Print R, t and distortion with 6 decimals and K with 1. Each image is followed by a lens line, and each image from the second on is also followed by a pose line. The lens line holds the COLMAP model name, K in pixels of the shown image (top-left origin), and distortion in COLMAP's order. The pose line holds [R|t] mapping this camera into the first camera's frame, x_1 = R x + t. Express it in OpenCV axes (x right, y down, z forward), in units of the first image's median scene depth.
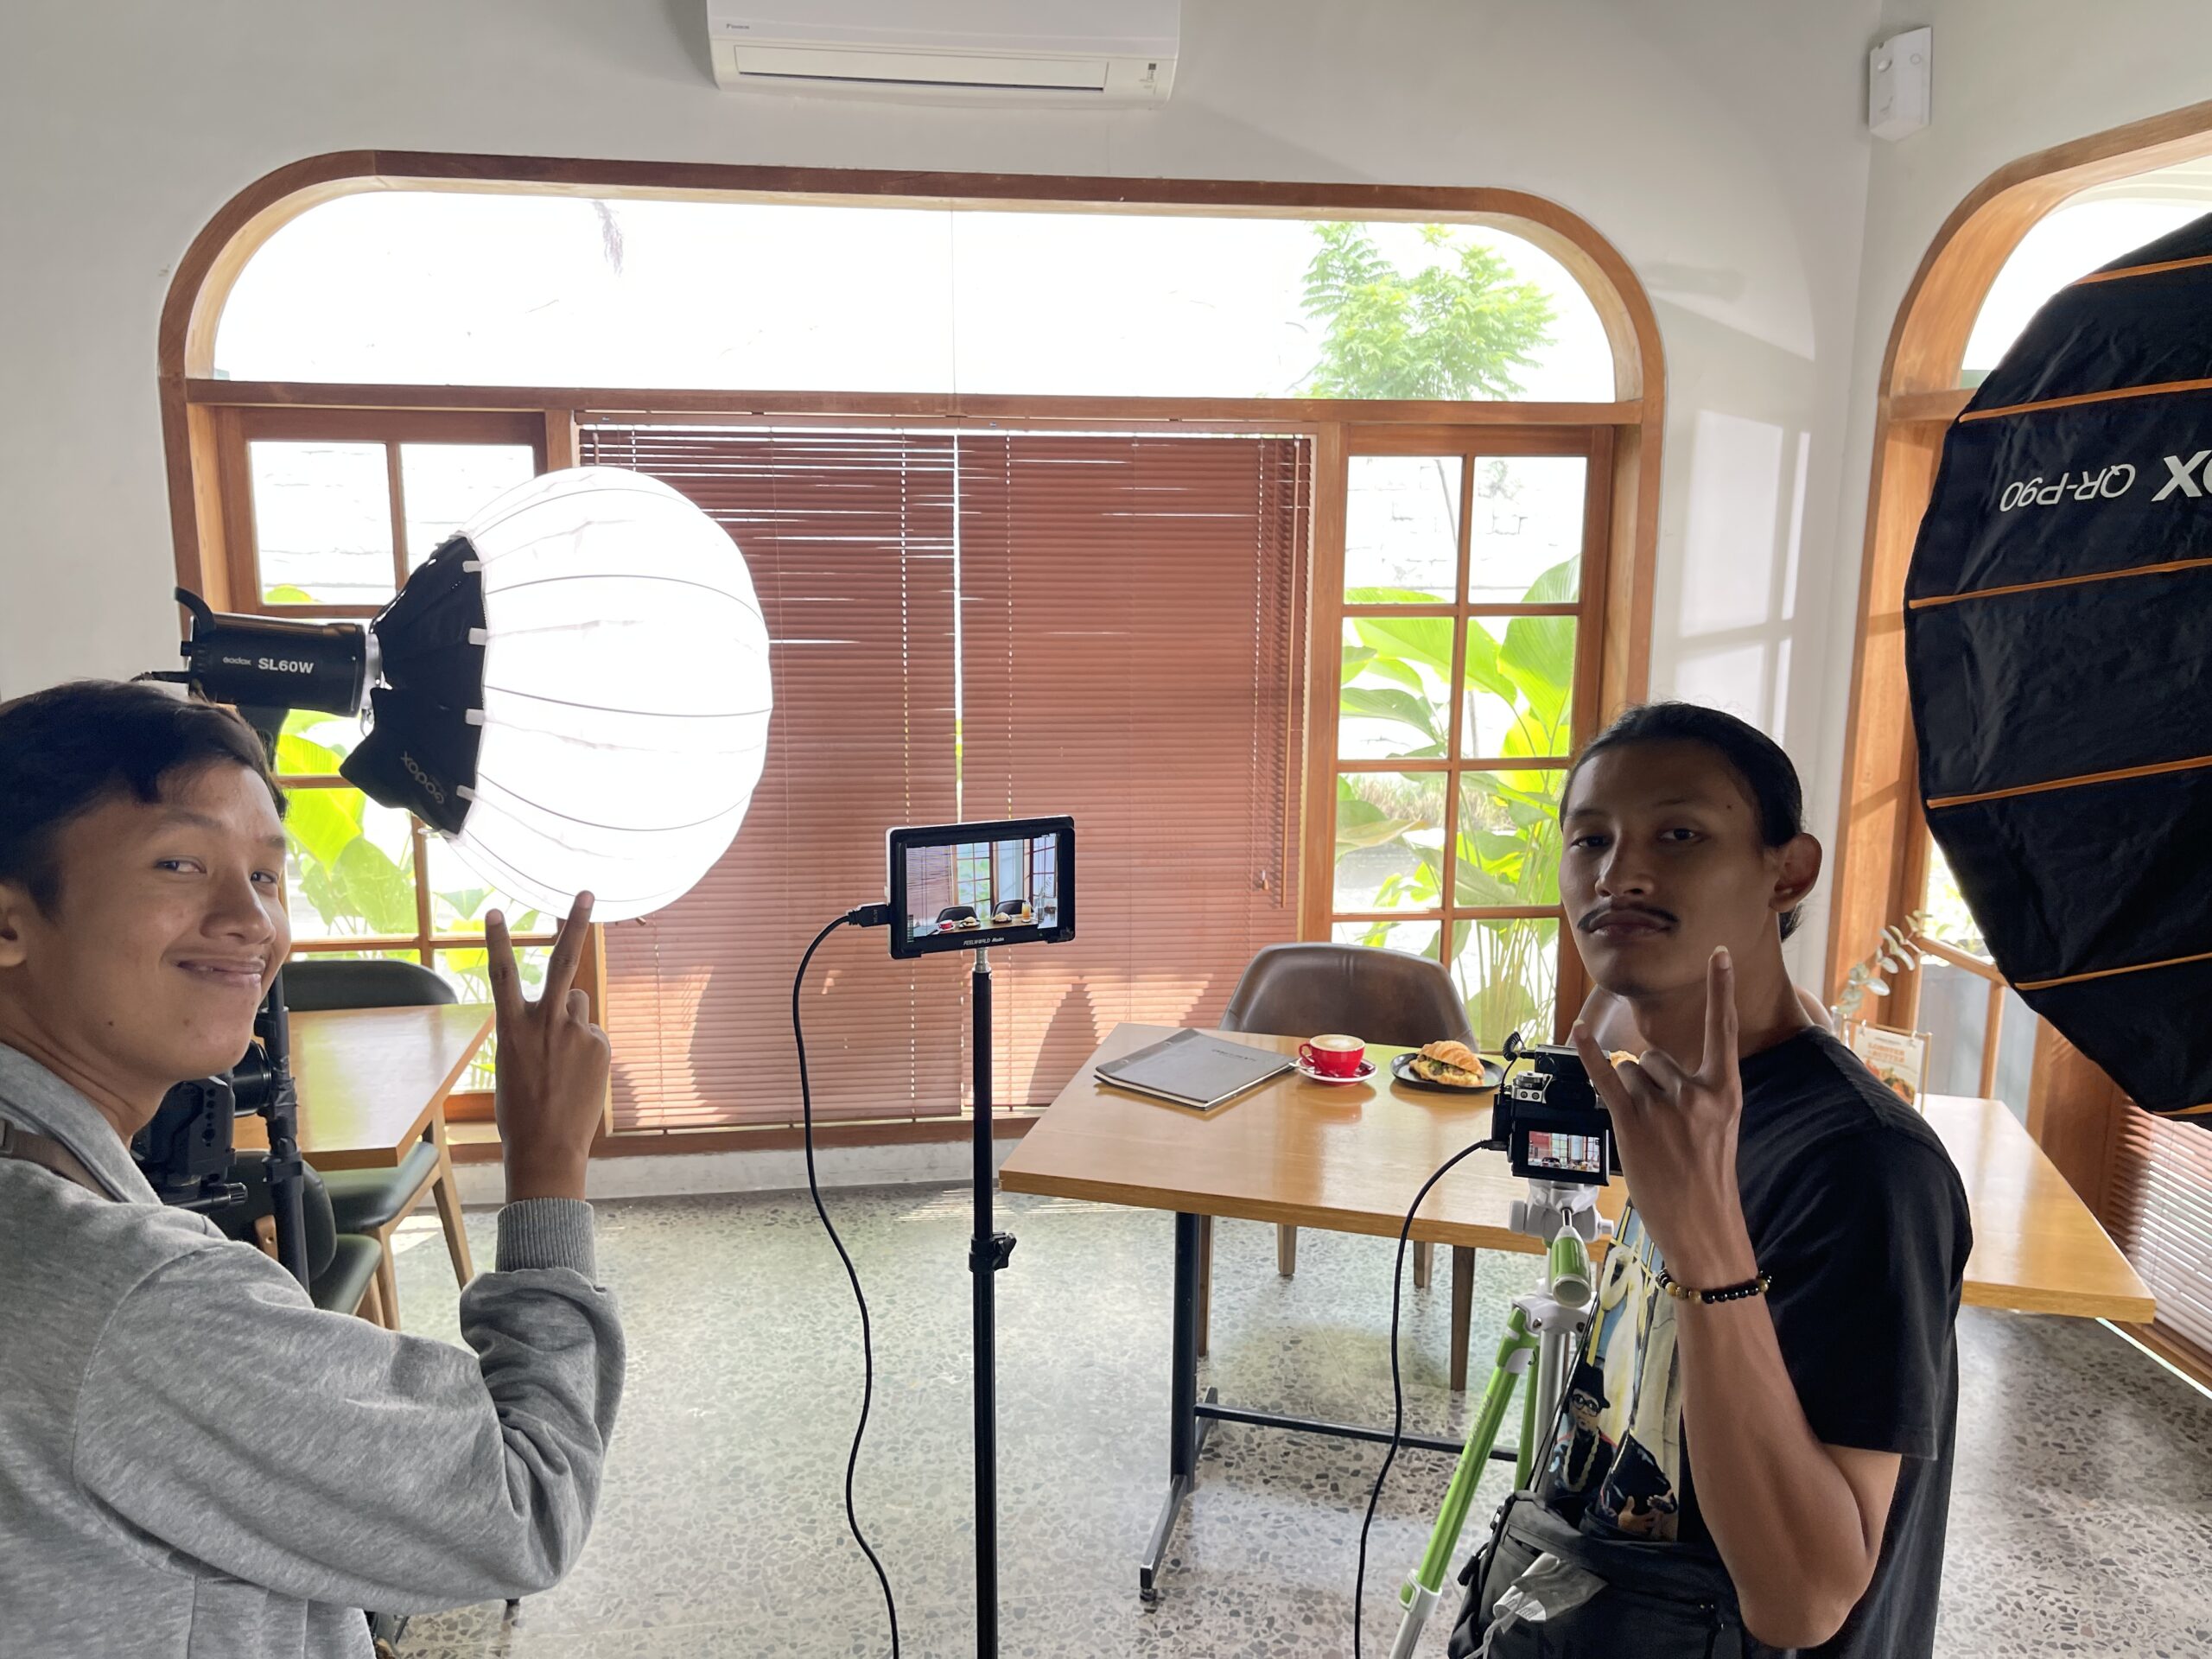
lens RADIAL K [[1685.6, 0, 1102.9], [0, 1685.6, 783.4], [0, 0, 1]] dist [0.104226, -0.150130]
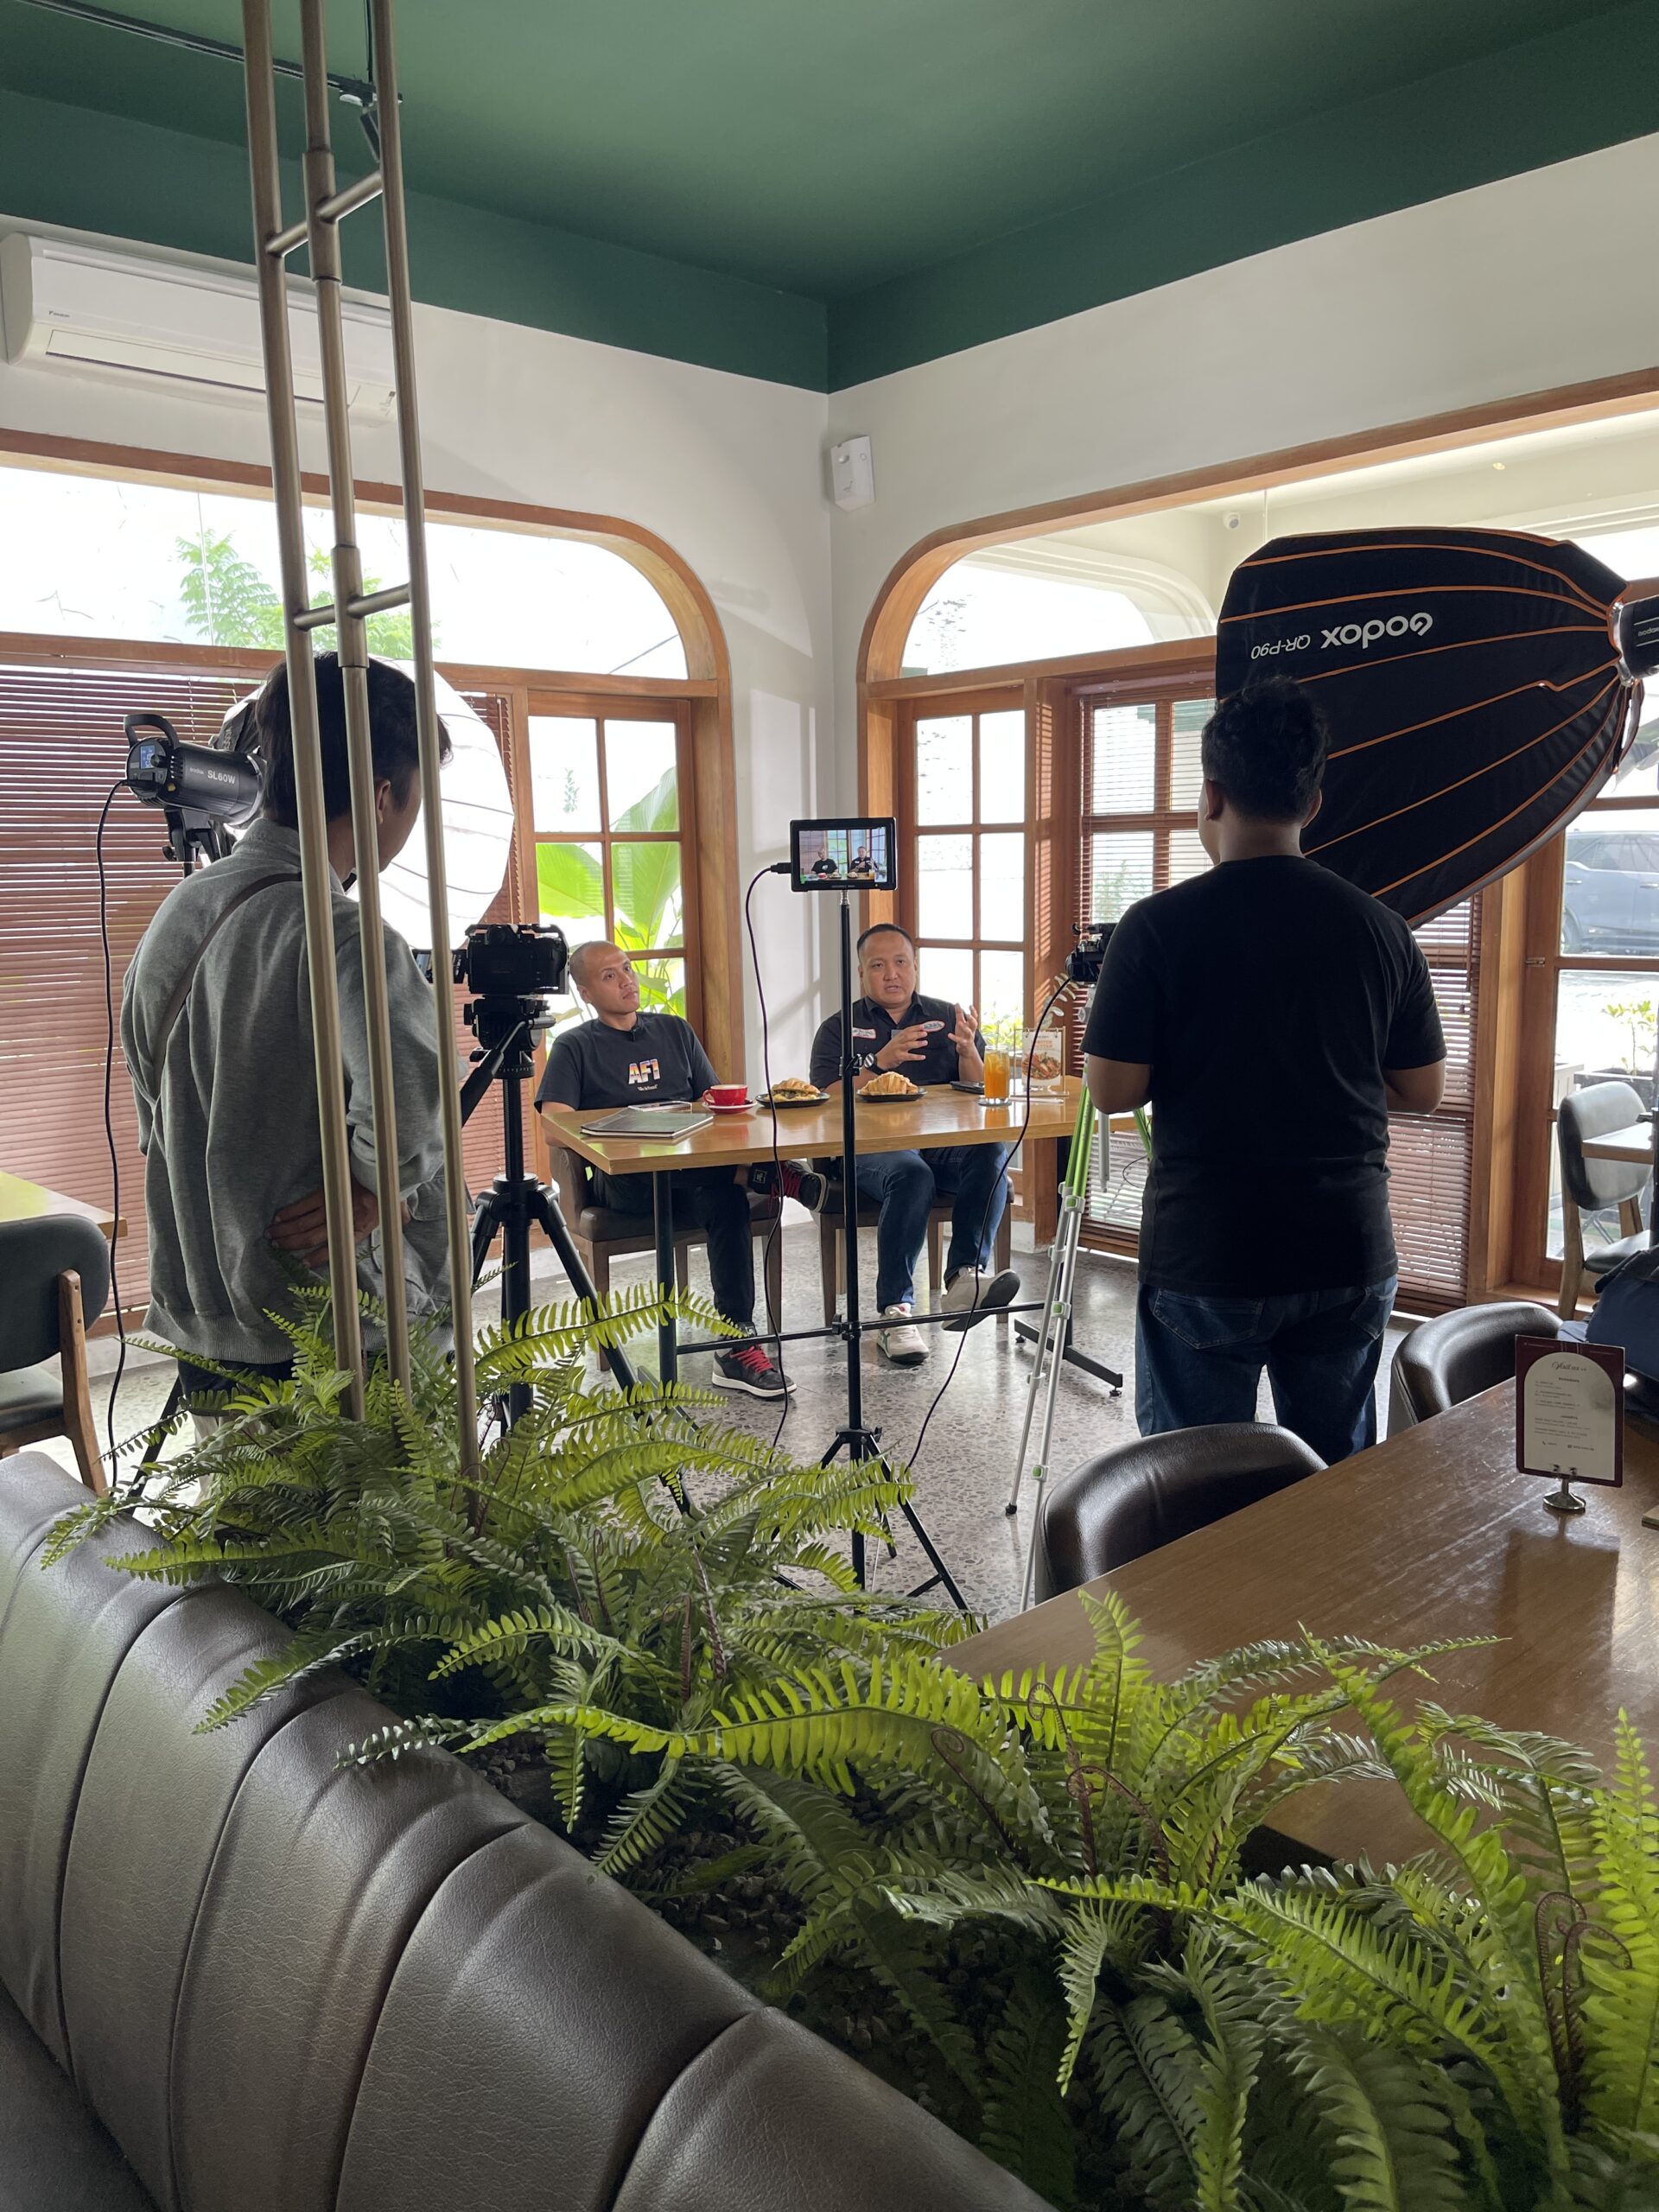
lens RADIAL K [[1665.7, 0, 848.8], [0, 1665.7, 1147.3], [0, 0, 1]] dist [0.073375, -0.188919]
pose [[0.807271, -0.122677, 0.577290, -0.444162], [0.121763, 0.991734, 0.040478, 0.114711], [-0.577484, 0.037616, 0.815535, -0.168120]]
